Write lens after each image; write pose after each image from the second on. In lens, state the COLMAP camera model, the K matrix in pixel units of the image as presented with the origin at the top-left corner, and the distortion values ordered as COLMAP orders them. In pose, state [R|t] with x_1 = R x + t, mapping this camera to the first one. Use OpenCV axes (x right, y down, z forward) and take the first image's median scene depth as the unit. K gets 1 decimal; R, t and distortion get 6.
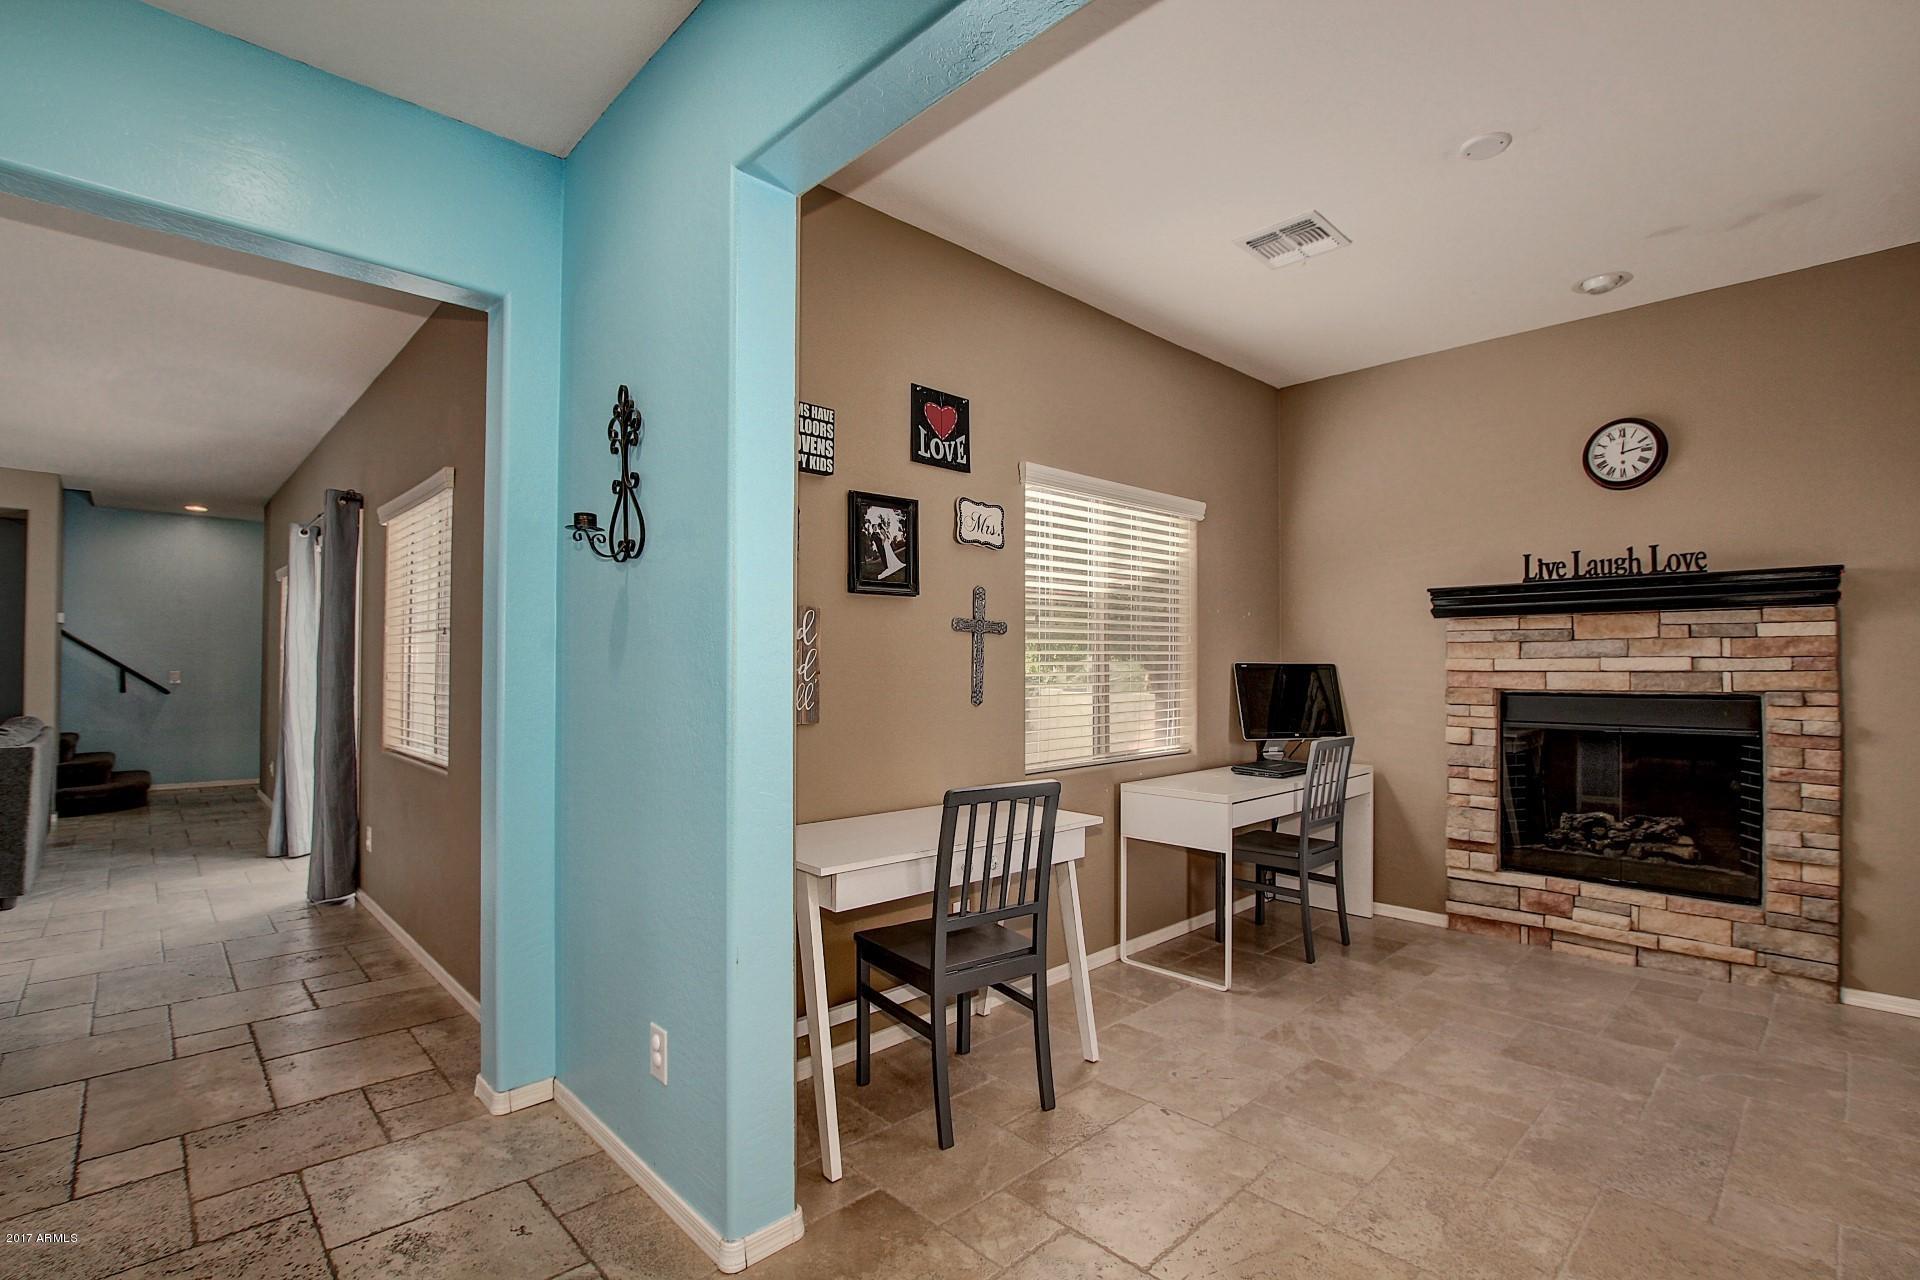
lens RADIAL K [[892.2, 0, 947.0], [0, 892.2, 657.9], [0, 0, 1]] dist [-0.025246, 0.001819]
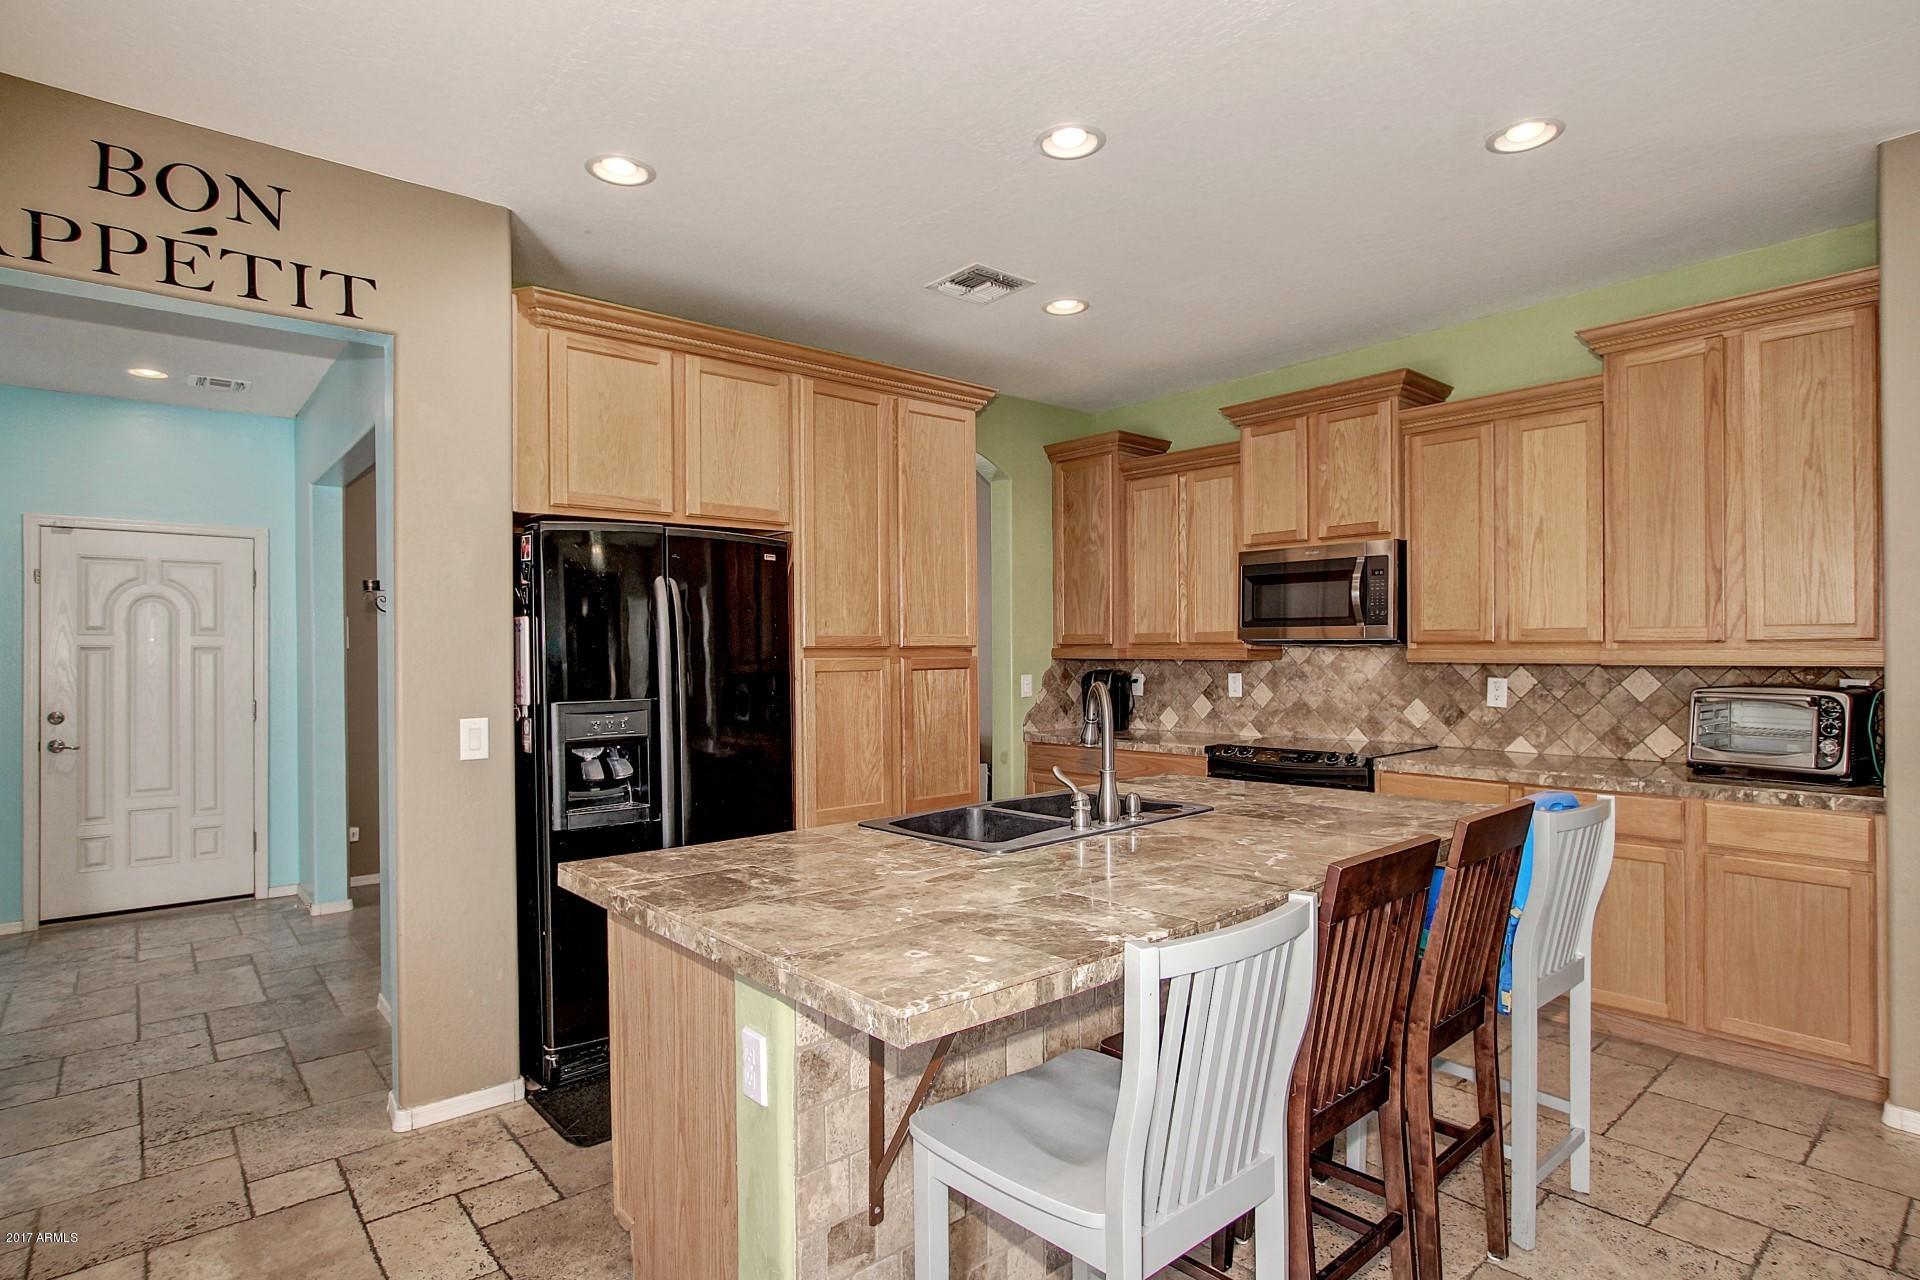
lens RADIAL K [[981.1, 0, 957.4], [0, 981.1, 645.2], [0, 0, 1]] dist [-0.006933, -0.000751]
pose [[-0.998974, 0.010065, 0.044157, -1.834685], [0.009035, 0.999684, -0.023463, -0.038897], [-0.044379, -0.023040, -0.998749, 2.204139]]
